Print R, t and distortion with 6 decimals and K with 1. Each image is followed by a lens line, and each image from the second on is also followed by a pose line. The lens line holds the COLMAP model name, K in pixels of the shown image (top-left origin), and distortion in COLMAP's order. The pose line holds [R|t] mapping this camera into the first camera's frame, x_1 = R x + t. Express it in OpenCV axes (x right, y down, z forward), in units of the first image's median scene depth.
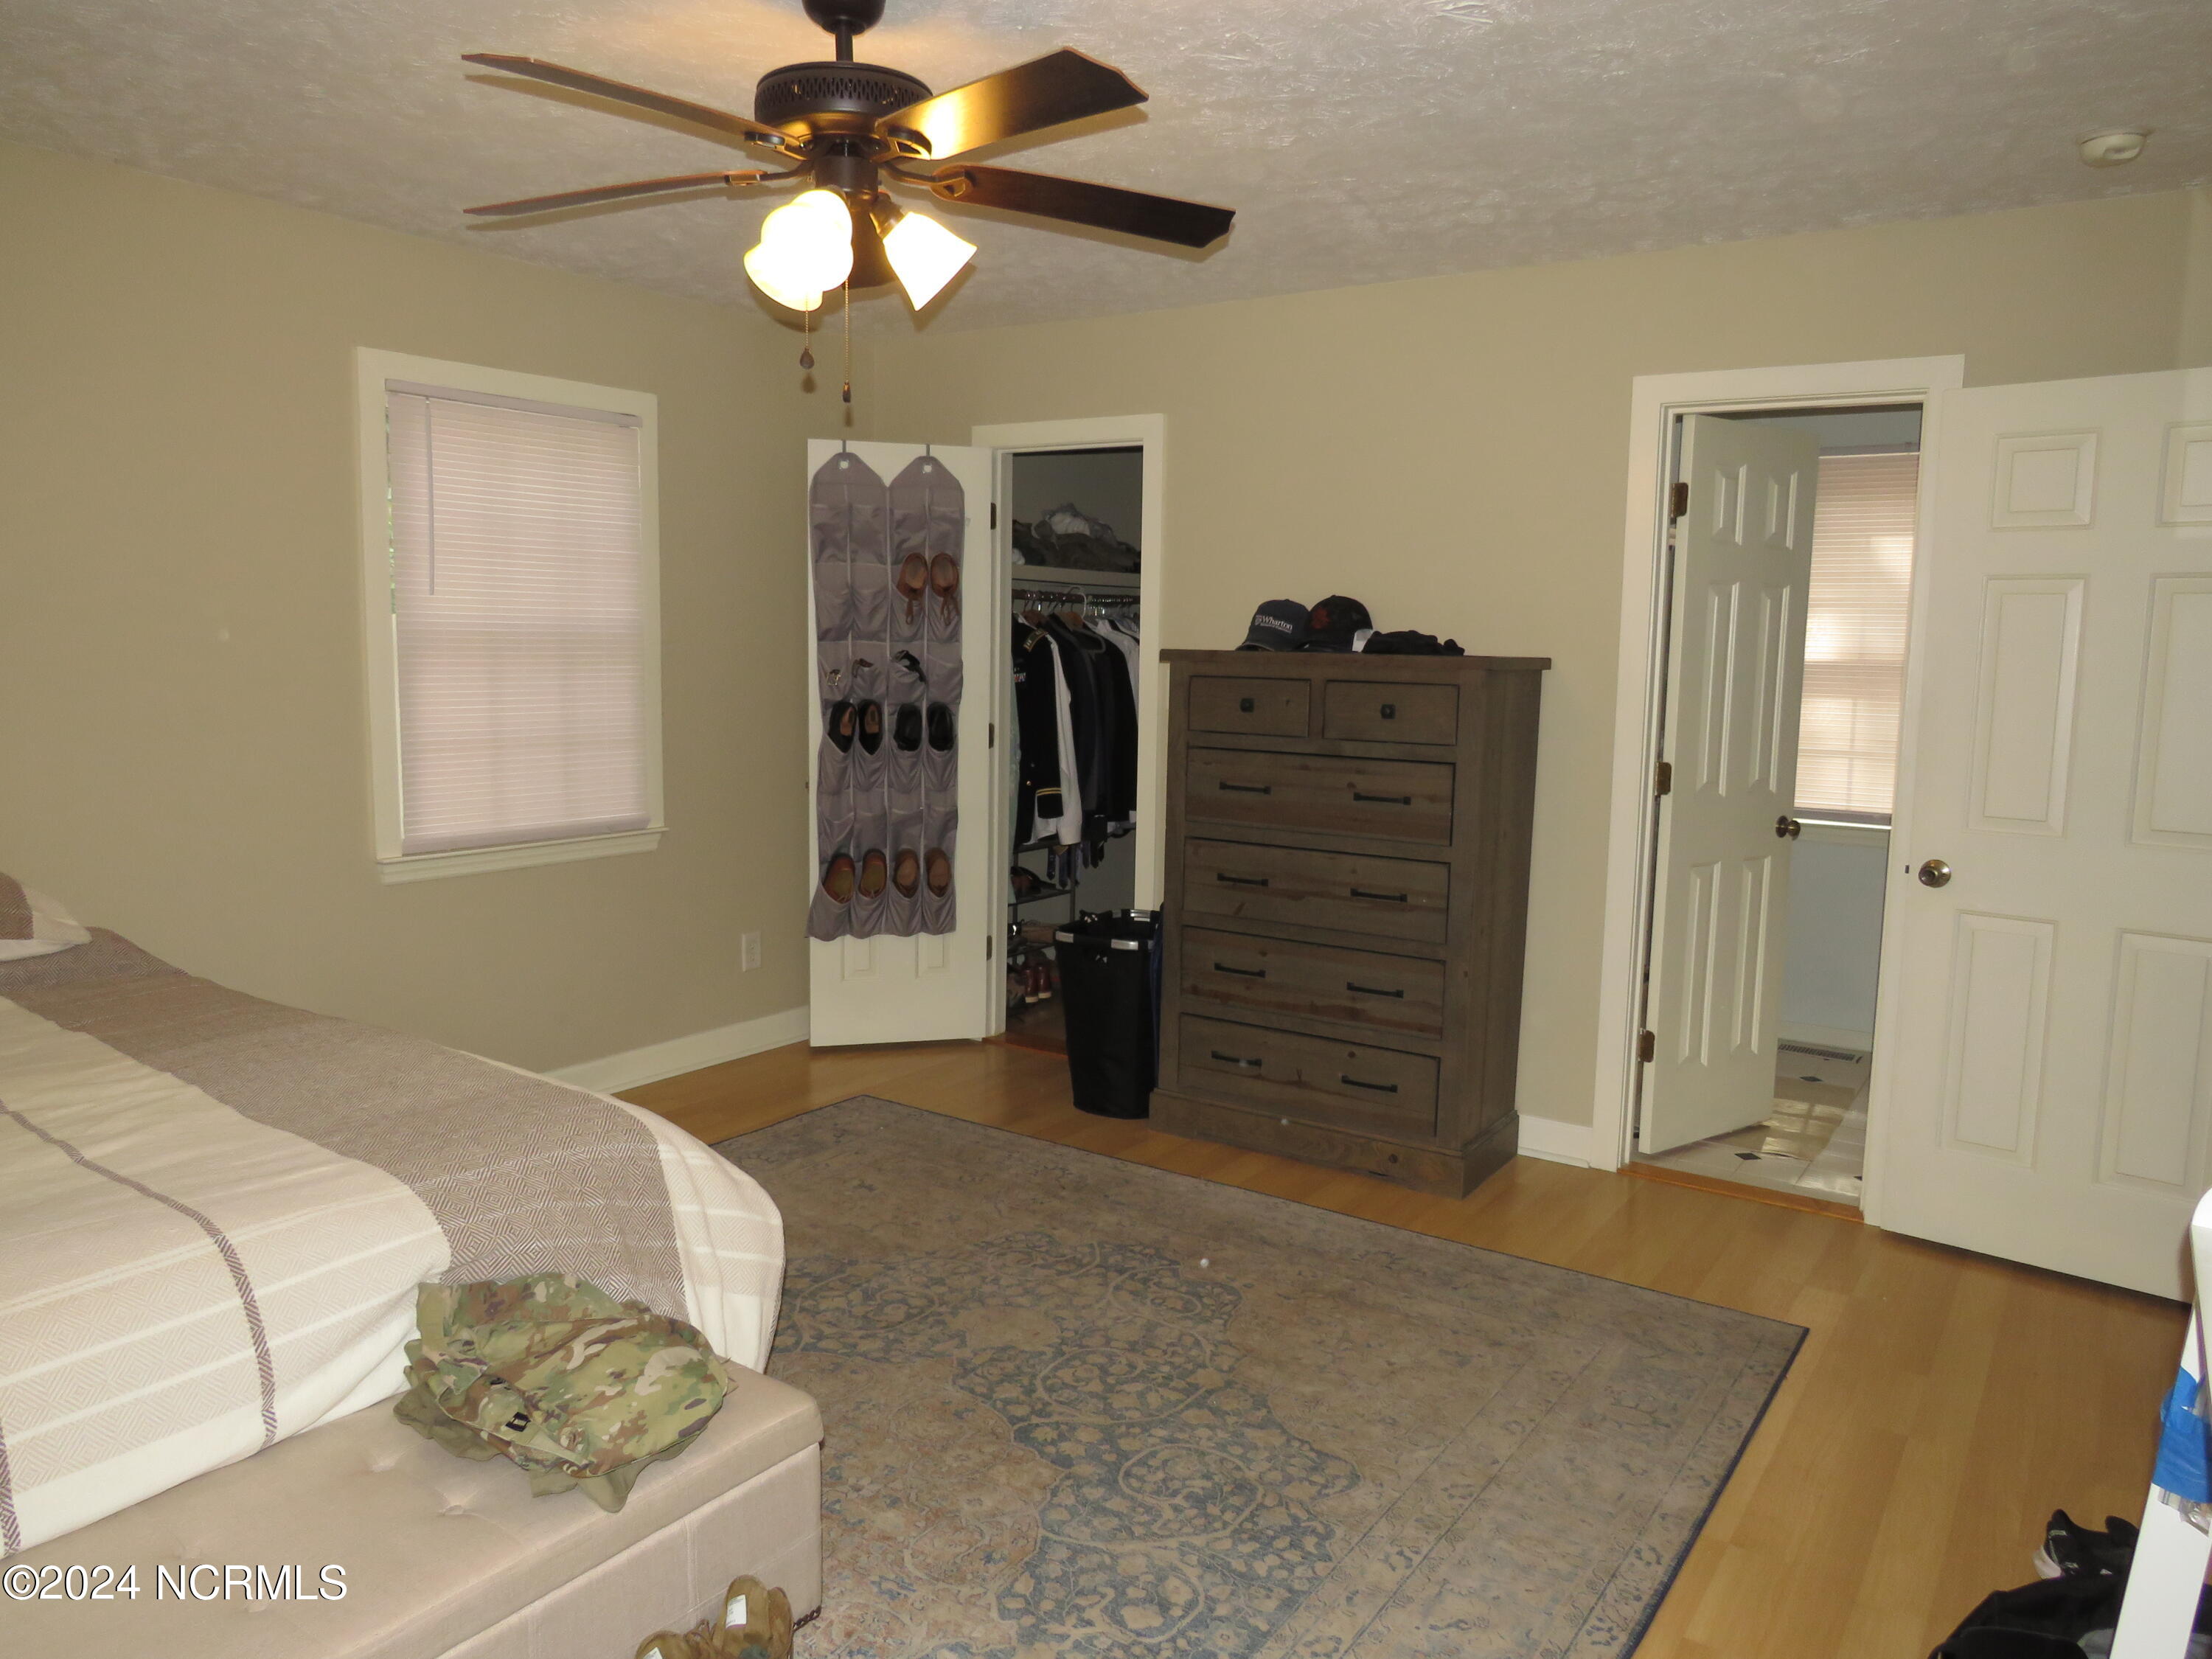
lens RADIAL K [[1571.8, 0, 1105.6], [0, 1571.8, 819.2], [0, 0, 1]] dist [-0.005663, -0.000320]
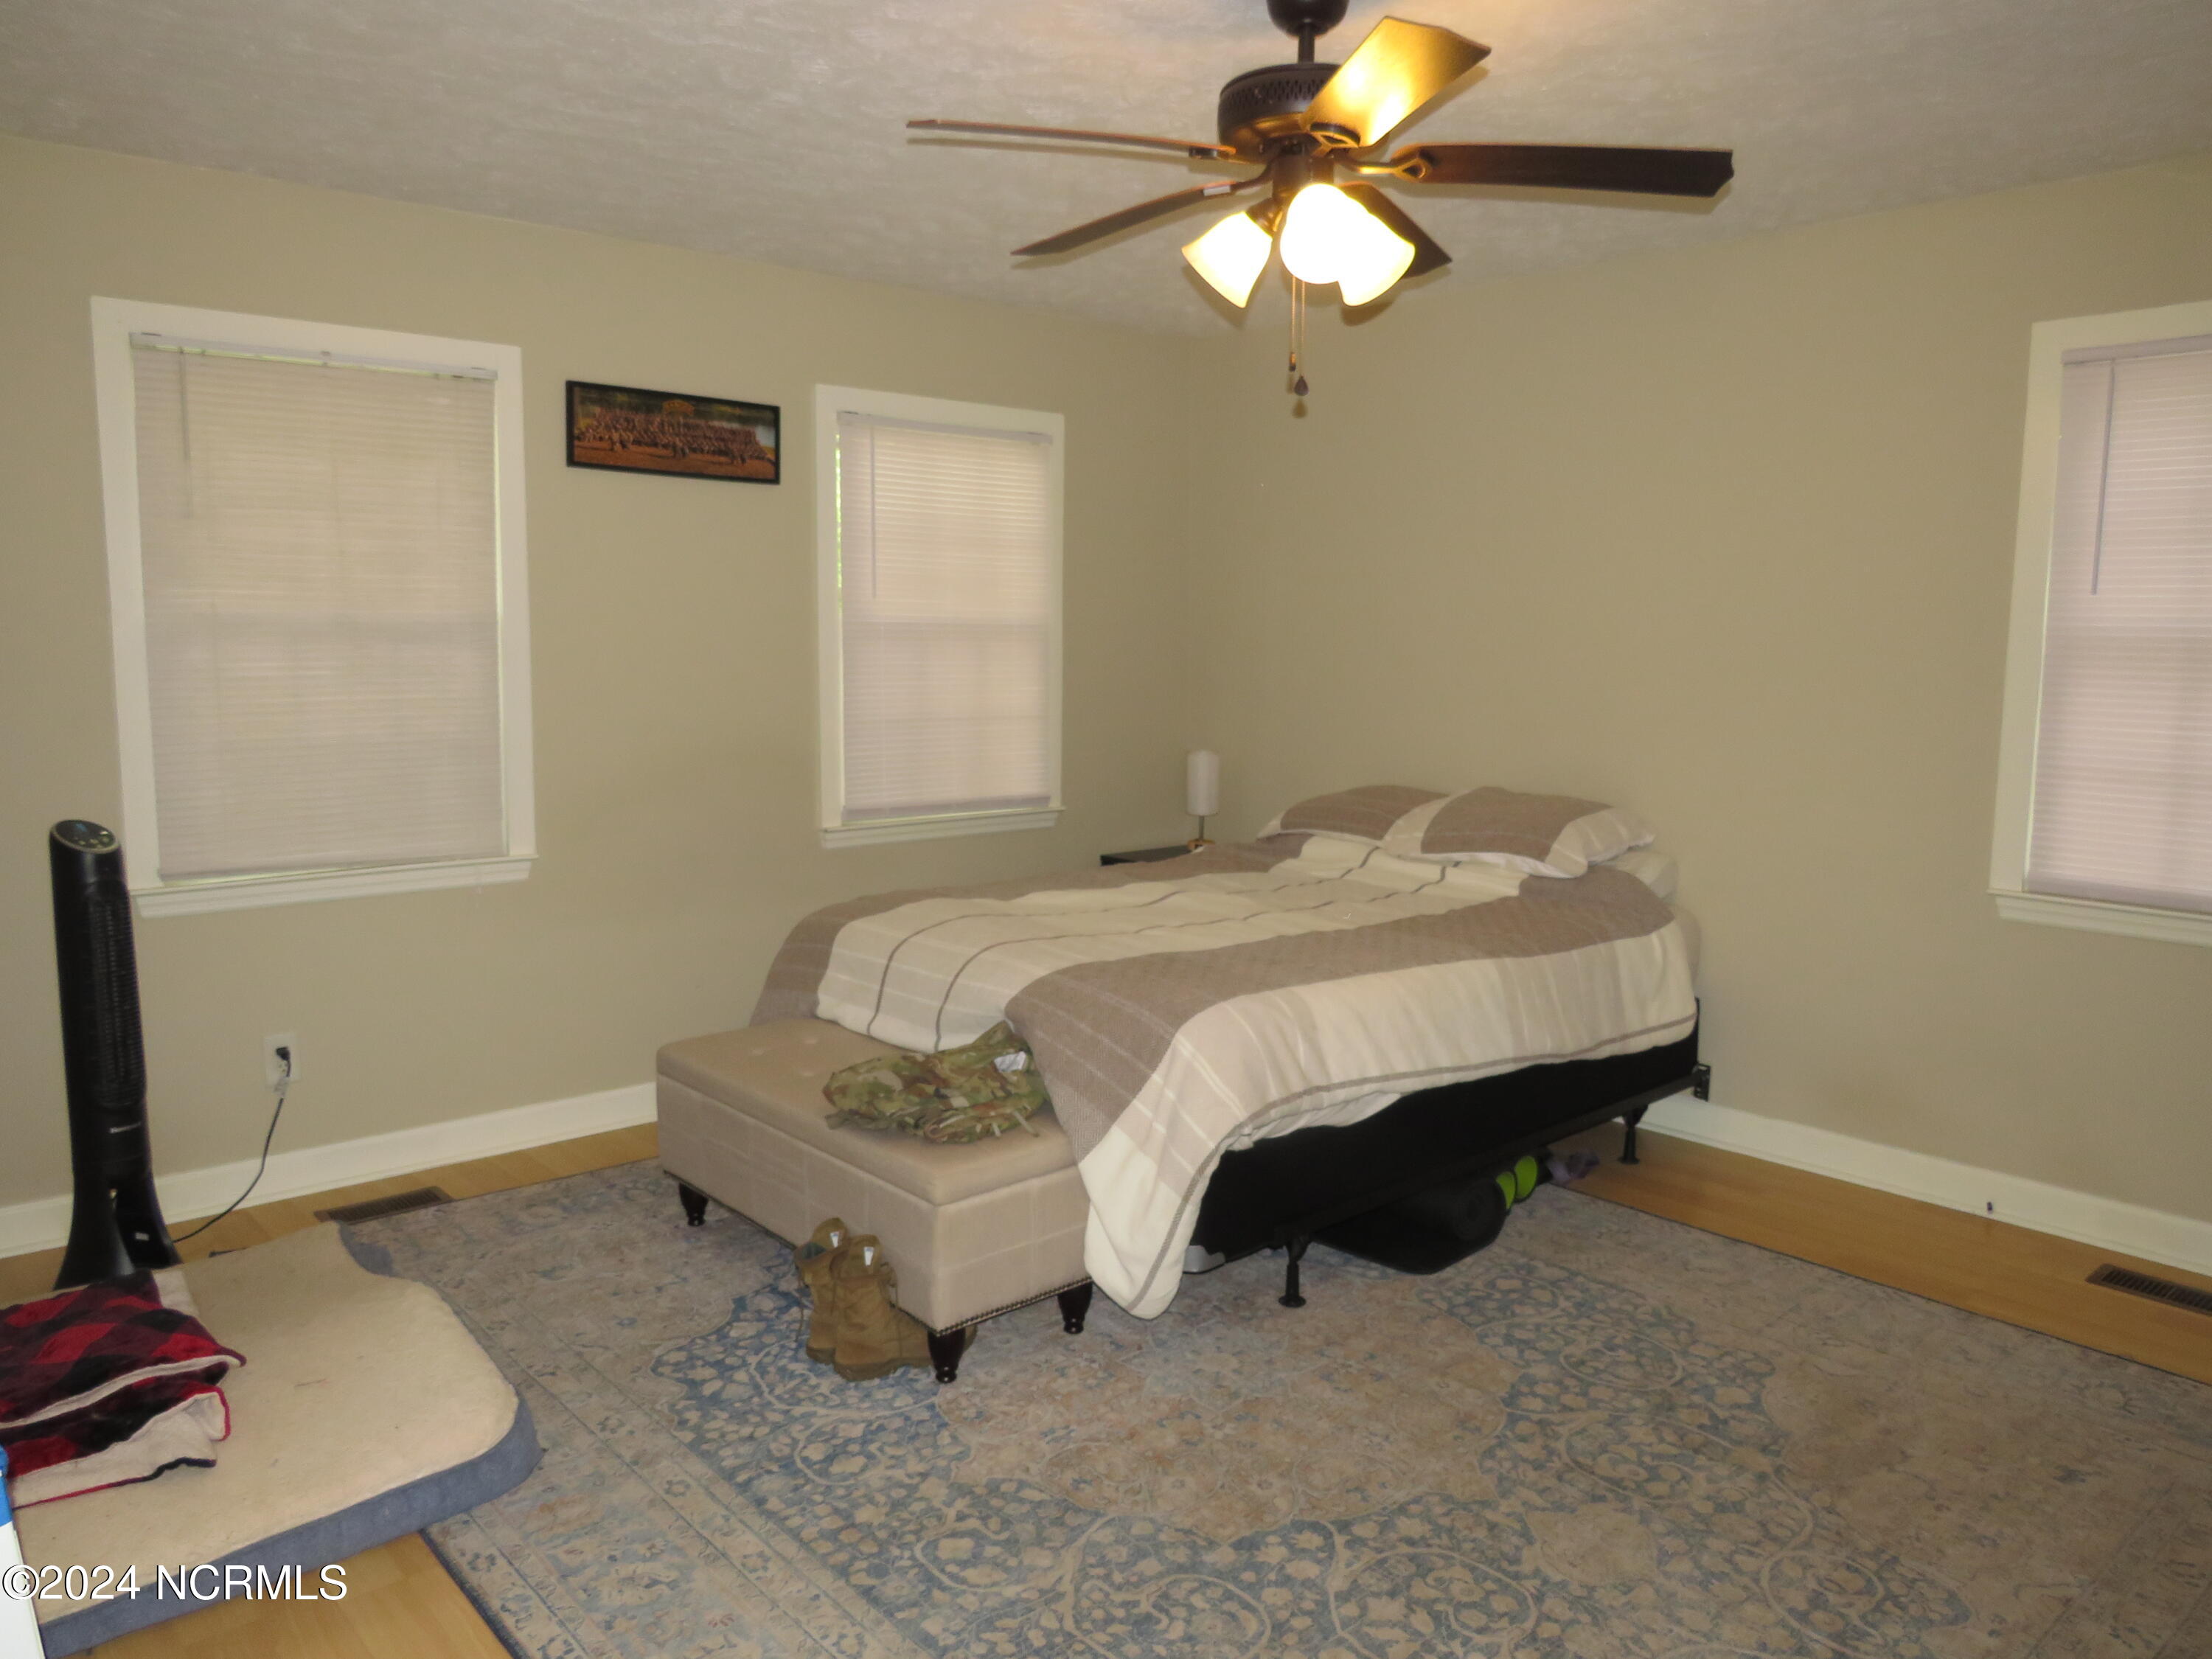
lens RADIAL K [[1571.8, 0, 1106.1], [0, 1571.8, 838.7], [0, 0, 1]] dist [-0.005663, -0.000320]
pose [[-0.251911, 0.106157, -0.961910, 0.746160], [-0.122862, 0.982414, 0.140596, -0.093463], [0.959920, 0.153600, -0.234438, 0.987178]]
